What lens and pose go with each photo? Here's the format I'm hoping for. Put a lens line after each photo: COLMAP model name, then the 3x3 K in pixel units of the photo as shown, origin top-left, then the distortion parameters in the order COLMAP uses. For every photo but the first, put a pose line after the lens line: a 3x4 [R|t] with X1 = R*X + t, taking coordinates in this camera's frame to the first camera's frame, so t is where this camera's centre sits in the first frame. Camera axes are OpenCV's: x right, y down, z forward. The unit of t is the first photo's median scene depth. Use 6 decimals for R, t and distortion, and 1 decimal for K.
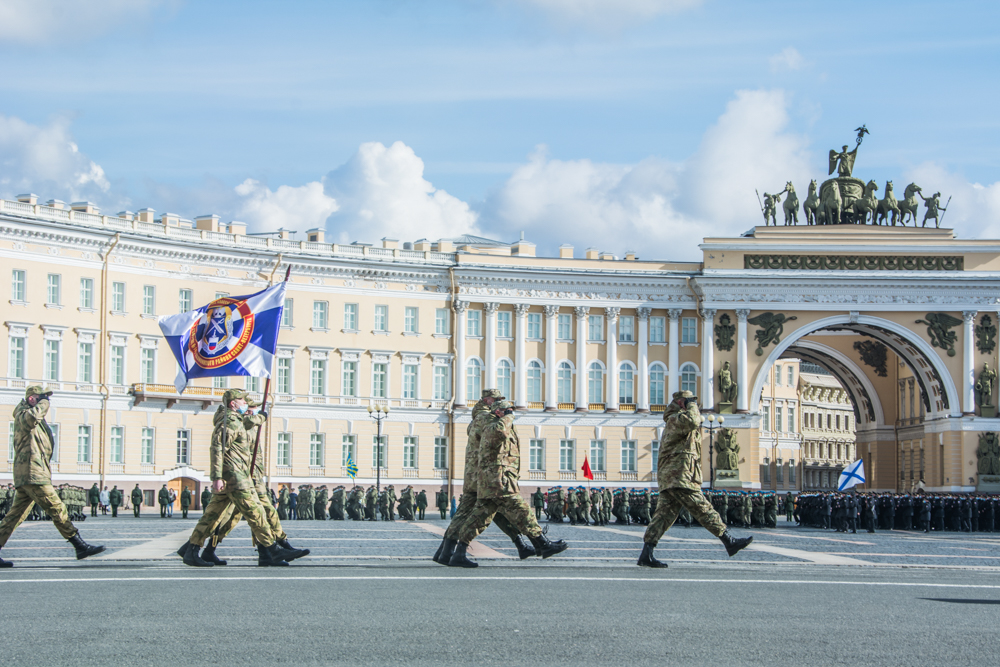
lens RADIAL K [[2432.5, 0, 511.8], [0, 2432.5, 353.0], [0, 0, 1]] dist [0.549560, 0.404737]
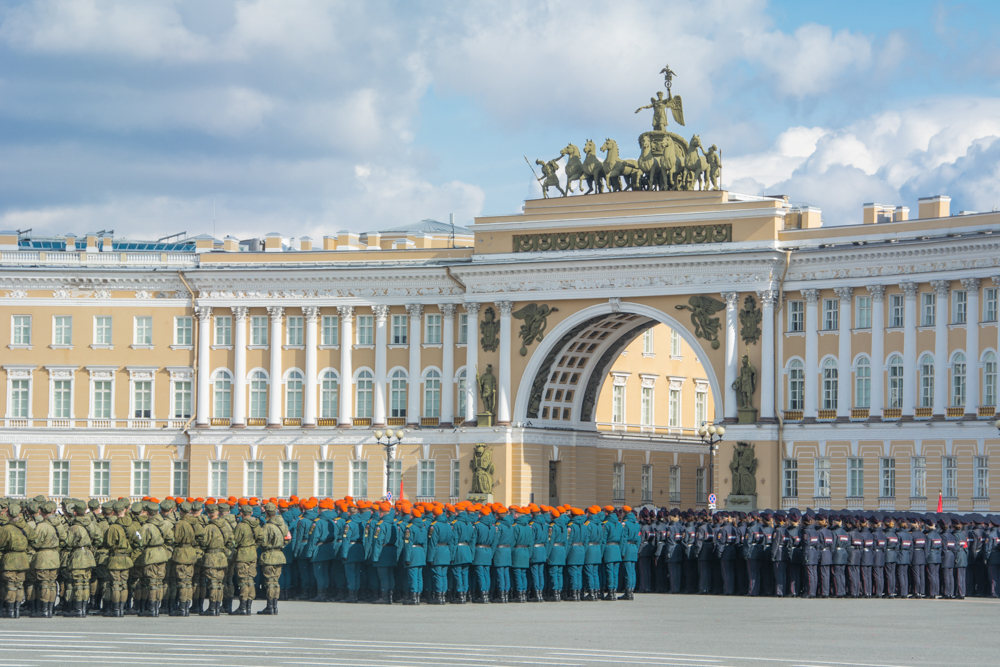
lens RADIAL K [[3500.0, 0, 500.0], [0, 3500.0, 333.5], [0, 0, 1]] dist [0.833299, -0.369319]
pose [[0.777013, -0.036219, -0.628441, 0.844648], [0.035593, 0.999274, -0.013584, 0.009380], [0.628477, -0.011814, 0.777738, 0.067332]]
